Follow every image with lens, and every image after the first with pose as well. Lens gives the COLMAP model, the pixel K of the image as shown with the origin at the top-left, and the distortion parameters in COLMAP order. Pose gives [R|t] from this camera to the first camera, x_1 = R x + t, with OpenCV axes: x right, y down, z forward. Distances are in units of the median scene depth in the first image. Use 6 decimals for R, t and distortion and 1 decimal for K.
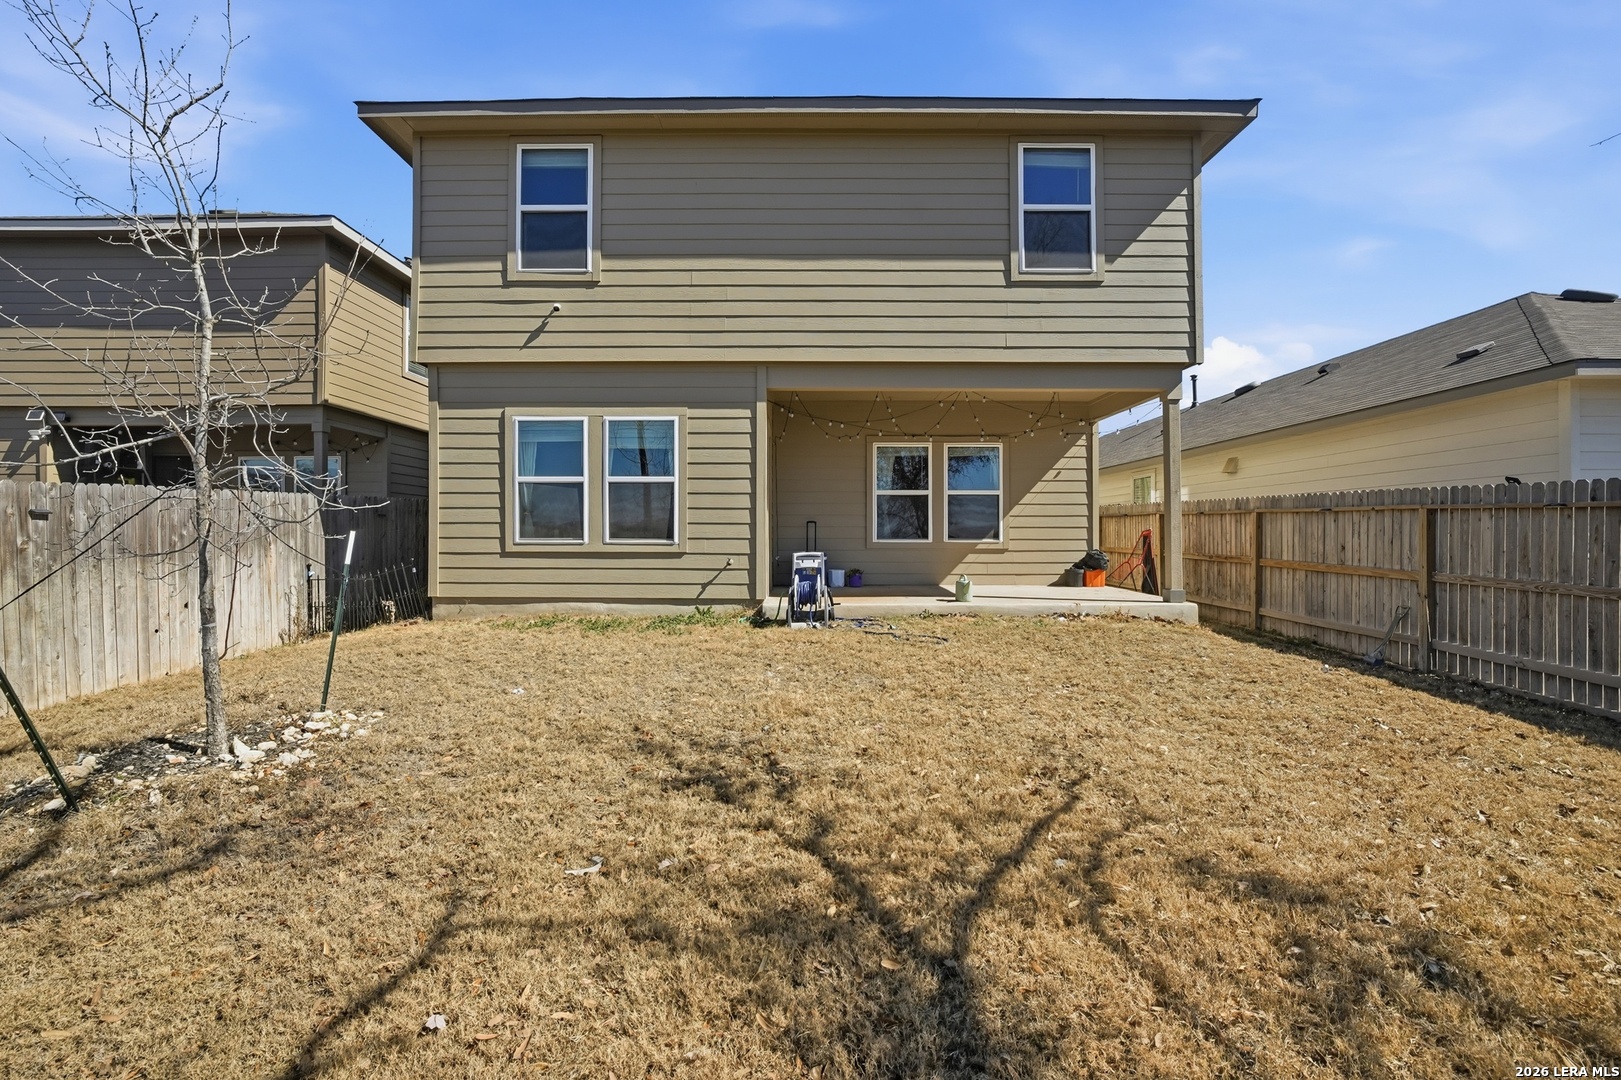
lens RADIAL K [[670.8, 0, 813.4], [0, 670.8, 530.2], [0, 0, 1]] dist [-0.012397, 0.000231]
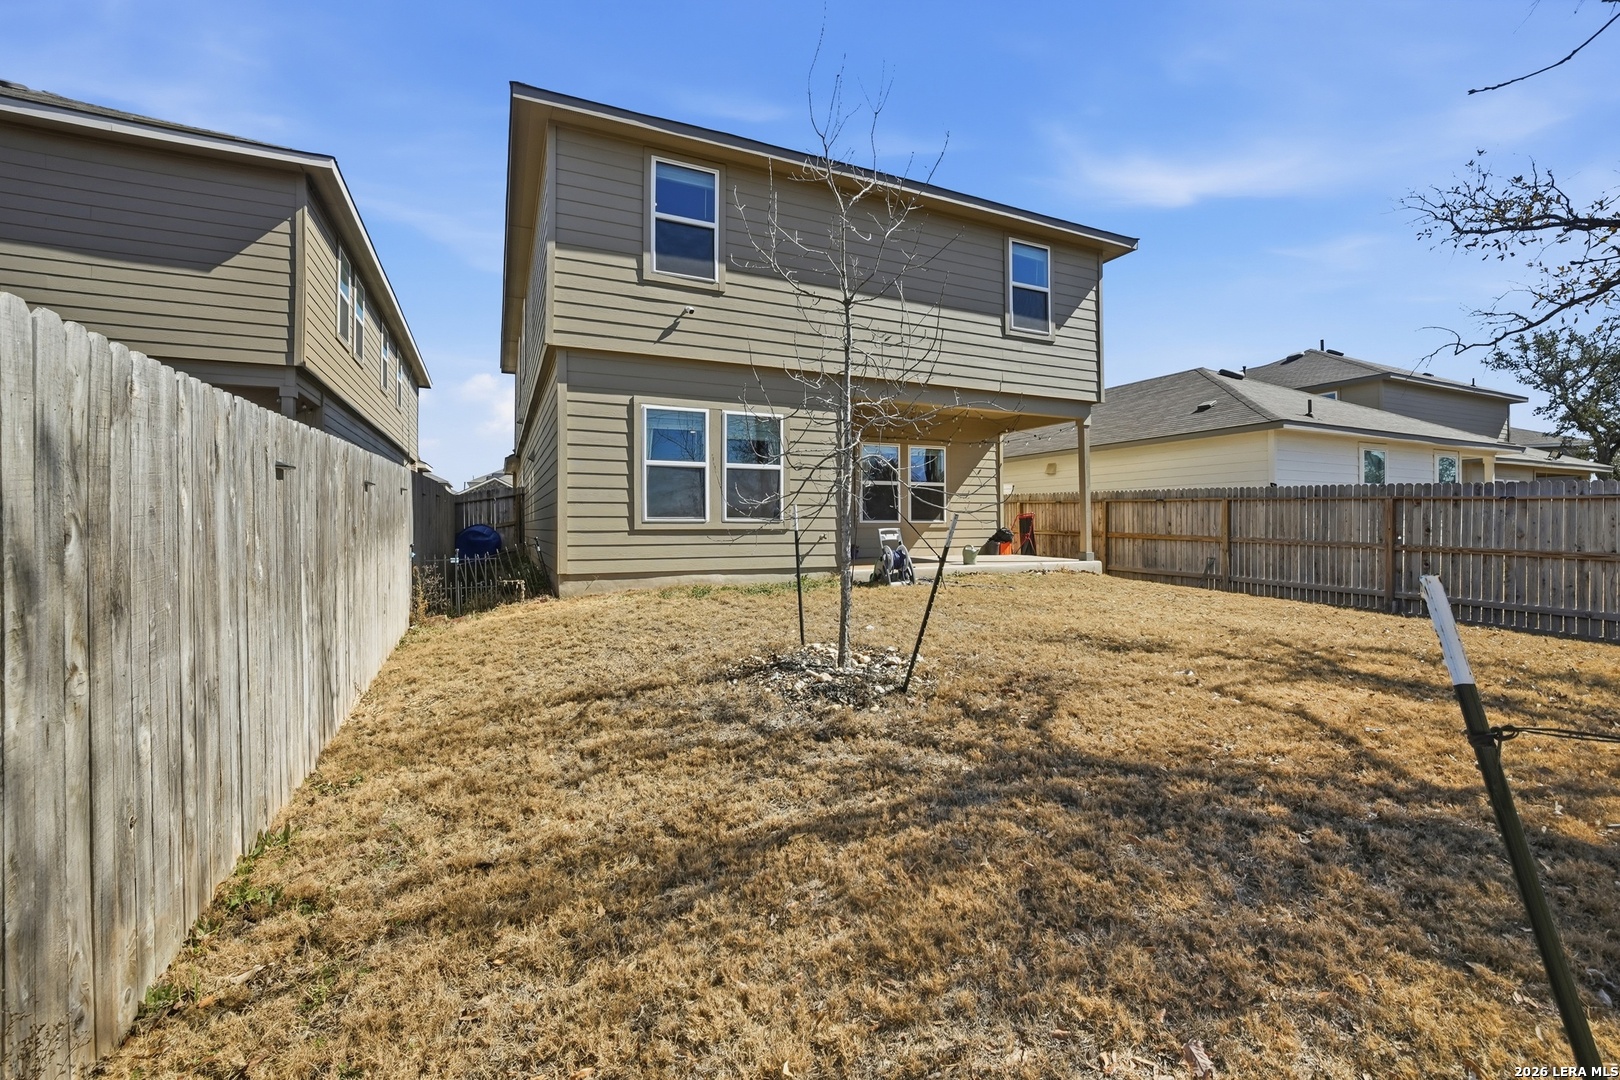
lens RADIAL K [[663.3, 0, 807.1], [0, 663.3, 515.2], [0, 0, 1]] dist [-0.014763, 0.000020]
pose [[0.907080, 0.002879, 0.420947, -0.657225], [-0.000059, 0.999977, -0.006712, 0.016064], [-0.420957, 0.006064, 0.907060, -0.080167]]
